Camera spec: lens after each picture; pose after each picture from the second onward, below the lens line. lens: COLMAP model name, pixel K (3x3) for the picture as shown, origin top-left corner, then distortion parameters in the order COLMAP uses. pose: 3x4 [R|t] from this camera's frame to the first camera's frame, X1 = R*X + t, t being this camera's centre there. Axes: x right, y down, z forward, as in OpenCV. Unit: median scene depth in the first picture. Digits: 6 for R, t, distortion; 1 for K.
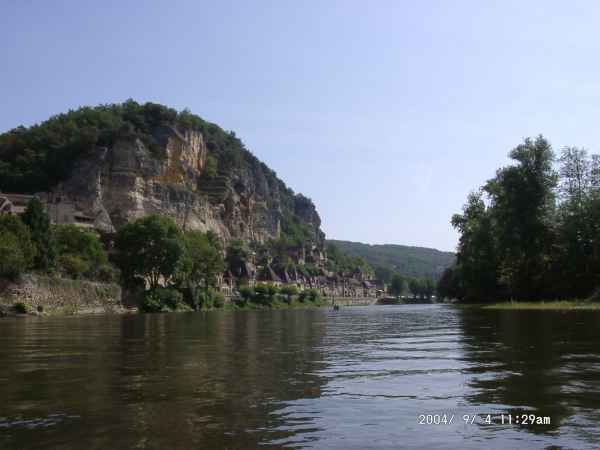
lens RADIAL K [[623.8, 0, 300.0], [0, 623.8, 225.0], [0, 0, 1]] dist [-0.177098, 0.247382]
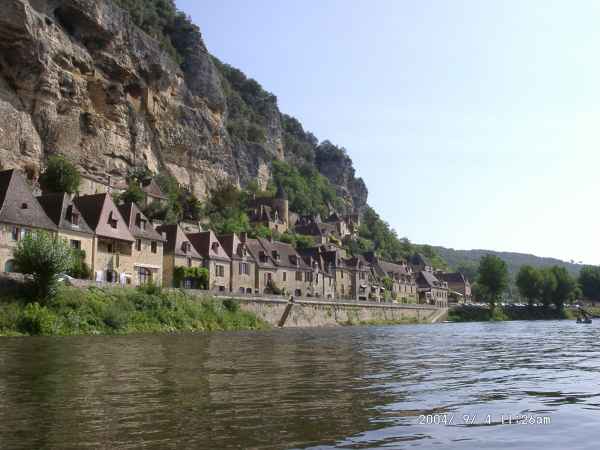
lens RADIAL K [[623.8, 0, 300.0], [0, 623.8, 225.0], [0, 0, 1]] dist [-0.177098, 0.247382]
pose [[0.990425, -0.016556, -0.137058, 0.076036], [0.013254, 0.999600, -0.024973, 0.064595], [0.137417, 0.022918, 0.990248, 0.510350]]
